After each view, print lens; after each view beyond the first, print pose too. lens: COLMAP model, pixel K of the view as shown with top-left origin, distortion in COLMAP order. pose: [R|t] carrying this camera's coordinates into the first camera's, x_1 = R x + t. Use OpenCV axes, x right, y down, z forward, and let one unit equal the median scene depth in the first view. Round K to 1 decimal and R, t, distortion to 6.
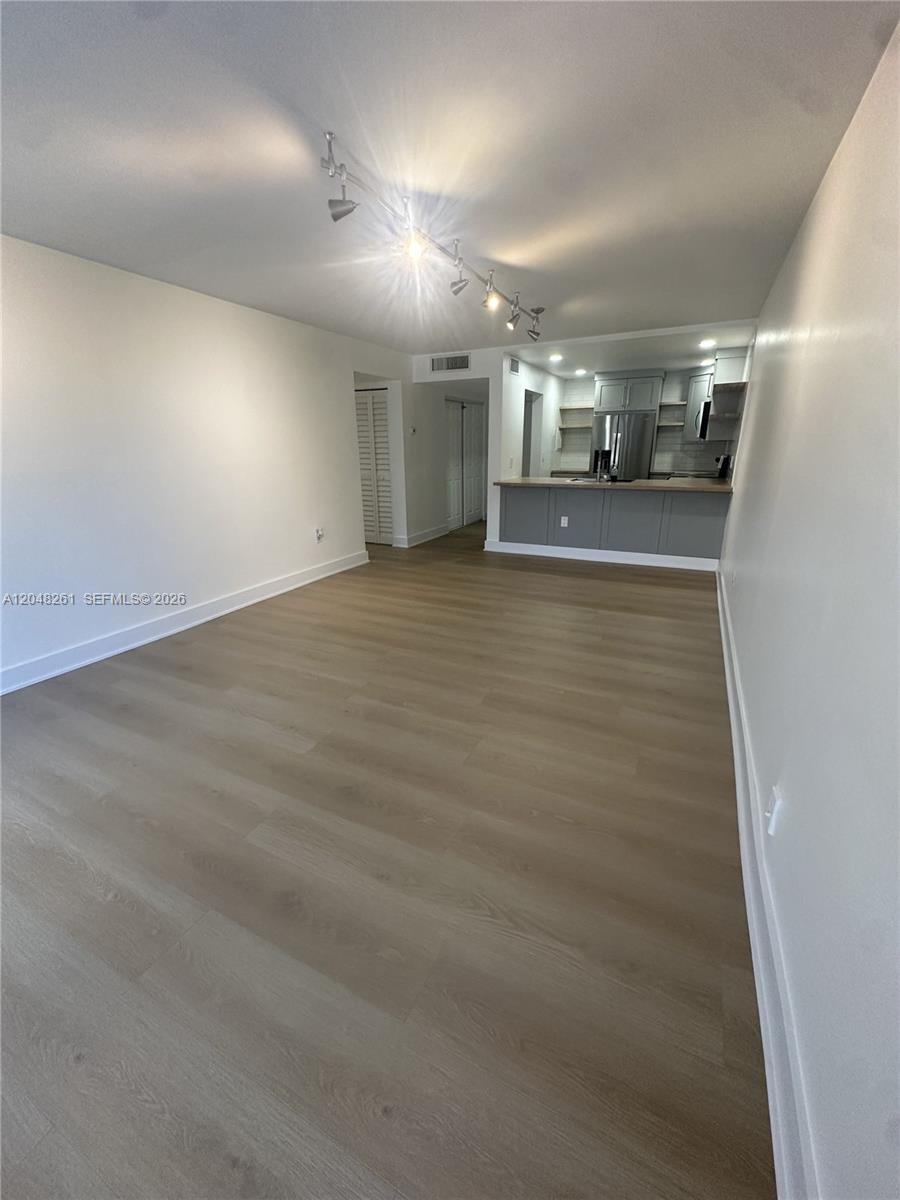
lens RADIAL K [[481.2, 0, 449.3], [0, 481.2, 599.4], [0, 0, 1]] dist [0.001557, 0.000065]
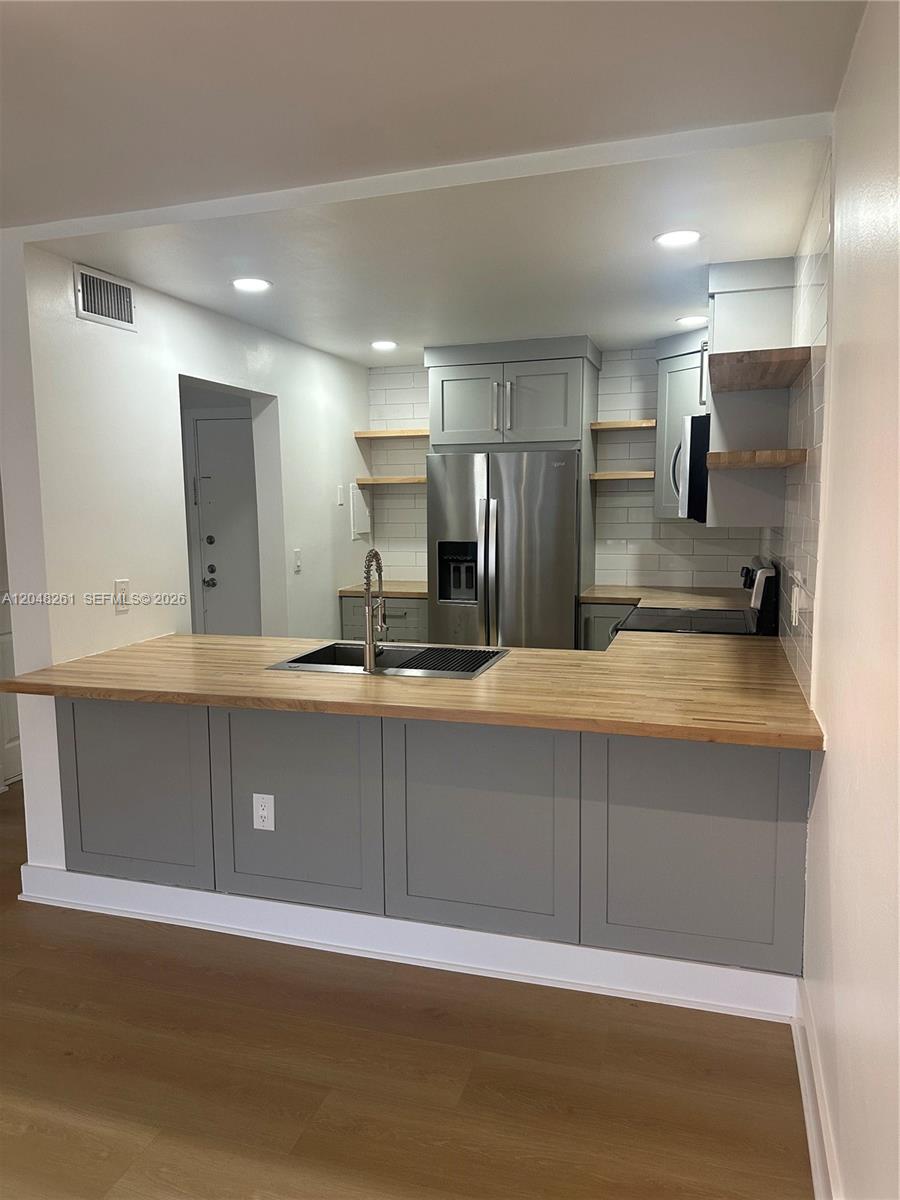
lens RADIAL K [[799.0, 0, 464.1], [0, 799.0, 599.3], [0, 0, 1]] dist [0.042904, -0.000040]
pose [[0.987854, -0.023538, 0.153590, 0.246526], [0.051346, 0.982382, -0.179694, -0.166521], [-0.146654, 0.185398, 0.971658, 0.435904]]
